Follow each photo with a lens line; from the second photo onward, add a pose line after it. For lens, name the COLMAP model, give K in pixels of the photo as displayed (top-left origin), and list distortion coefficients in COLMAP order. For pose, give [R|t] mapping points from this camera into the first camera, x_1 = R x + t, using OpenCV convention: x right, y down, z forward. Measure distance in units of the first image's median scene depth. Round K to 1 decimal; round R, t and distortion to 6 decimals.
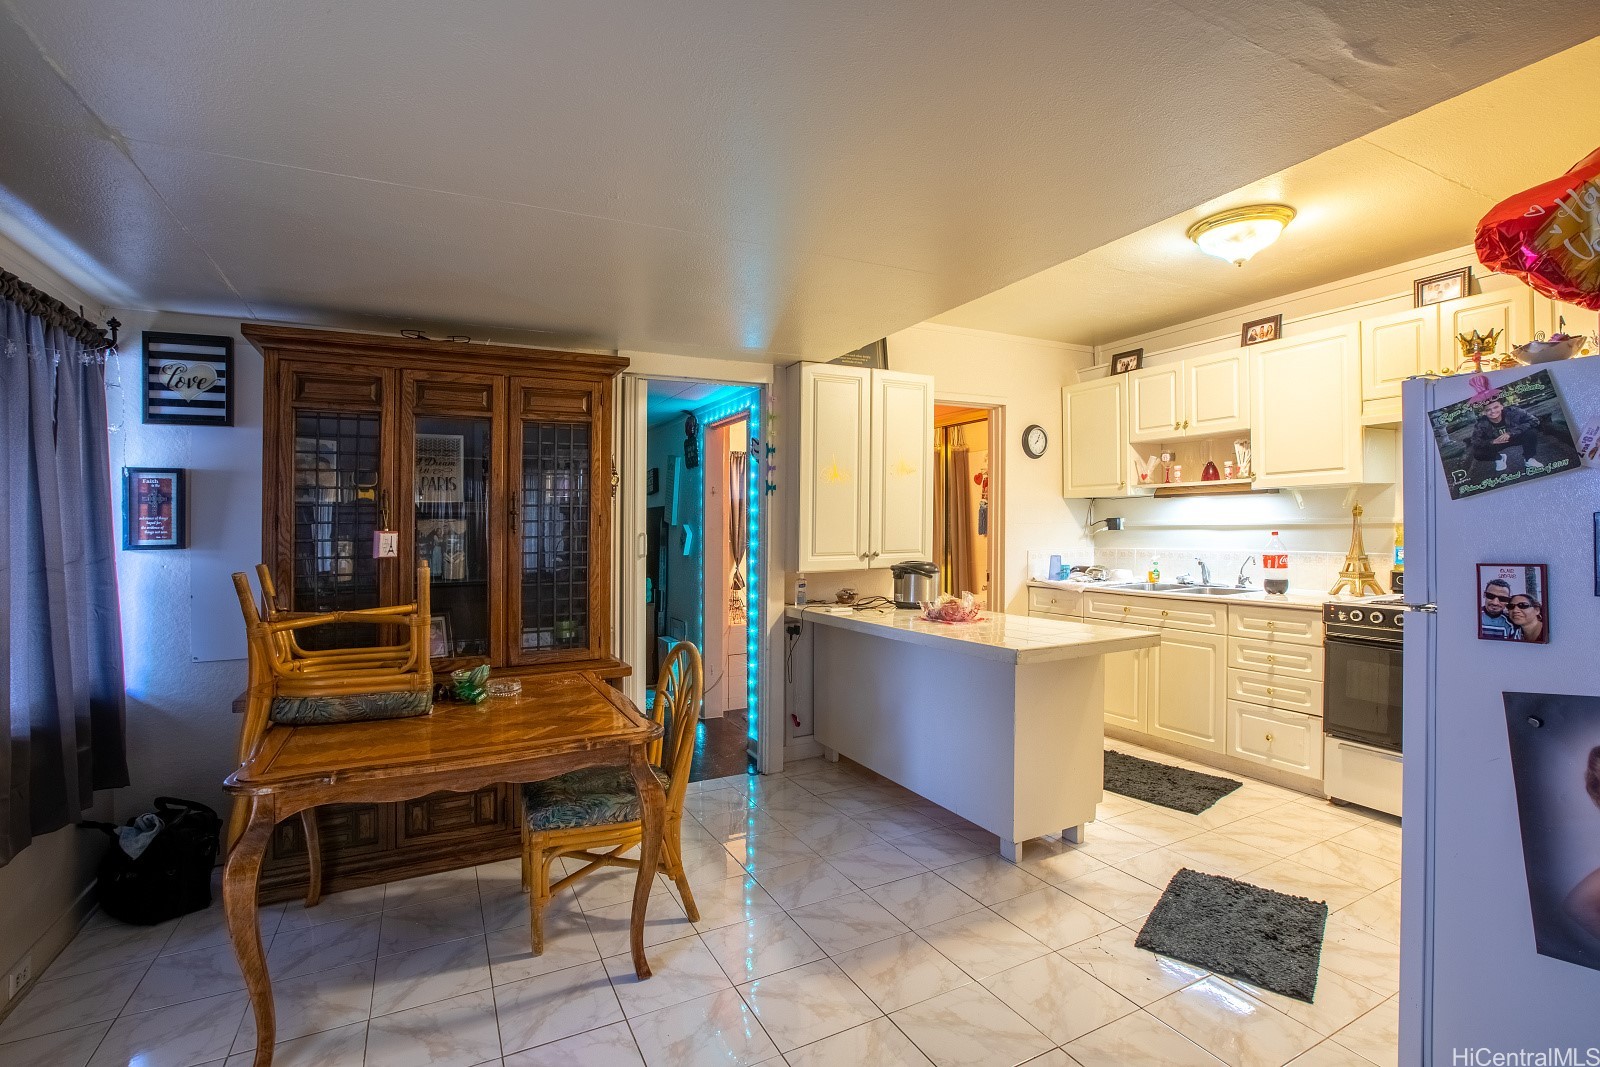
lens RADIAL K [[726.0, 0, 799.3], [0, 726.0, 532.6], [0, 0, 1]] dist [-0.028275, 0.003298]
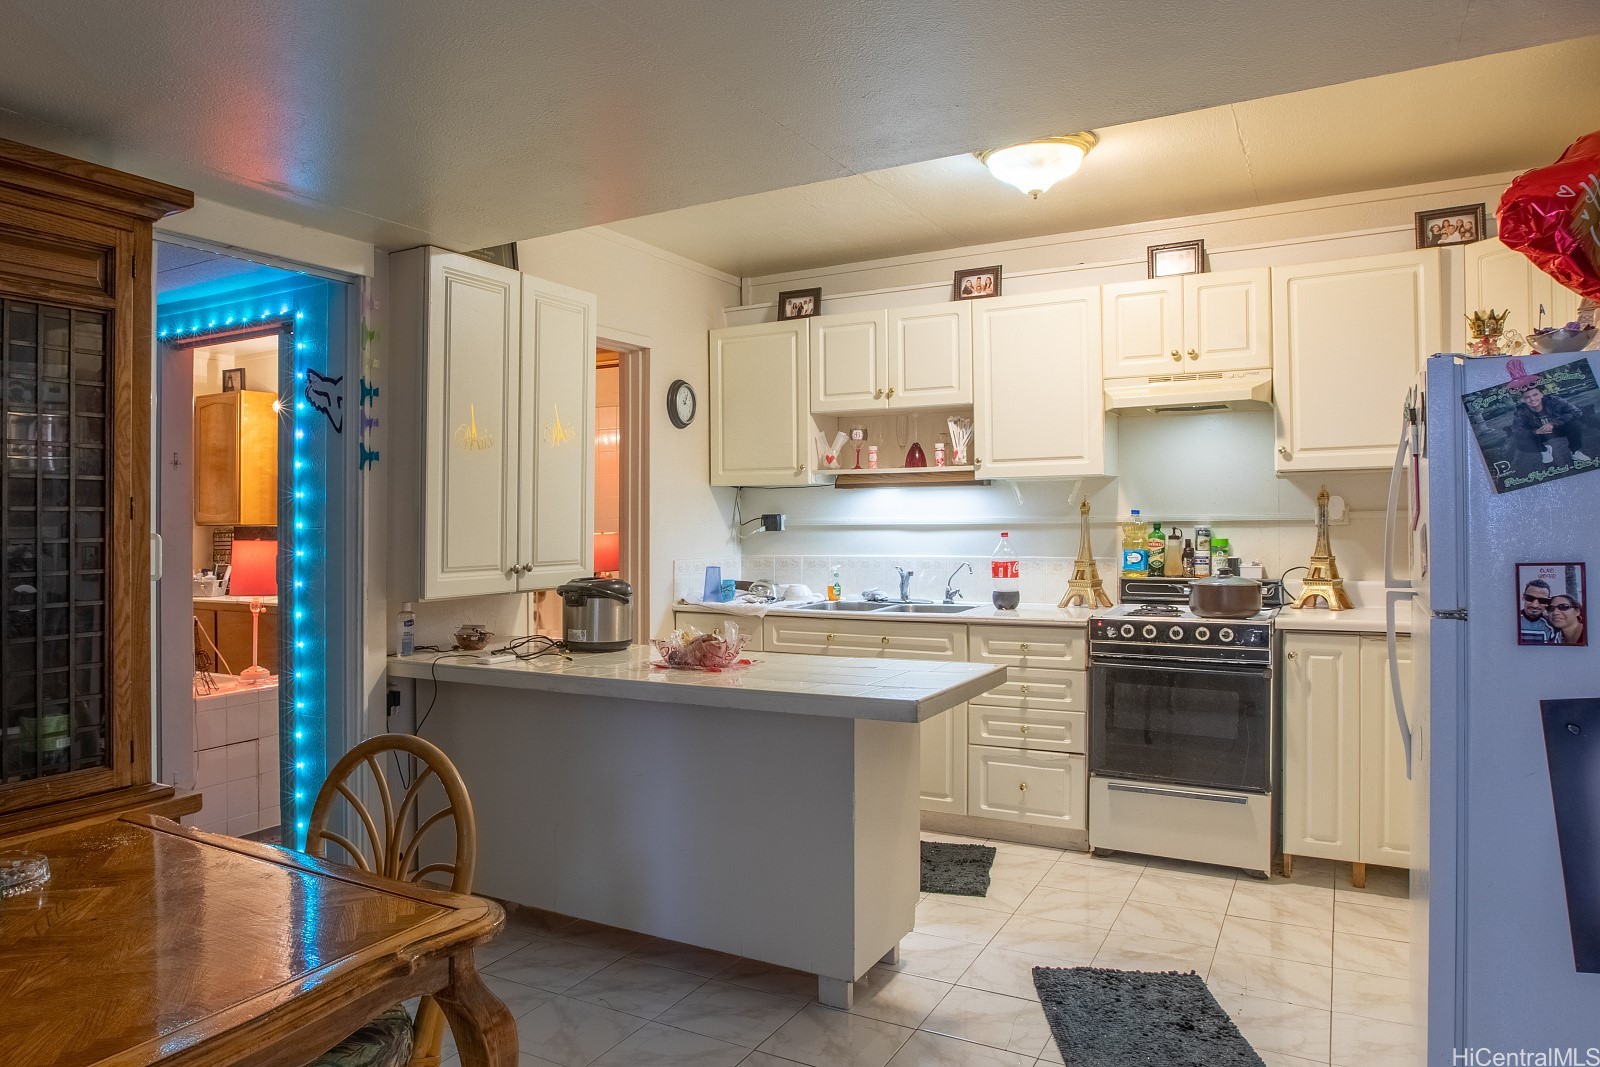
lens RADIAL K [[1063.7, 0, 804.2], [0, 1063.7, 533.8], [0, 0, 1]] dist [-0.061948, 0.021316]
pose [[0.858590, -0.000339, 0.512662, -0.167466], [0.001265, 0.999998, -0.001457, 0.001933], [-0.512661, 0.001900, 0.858589, 0.100962]]
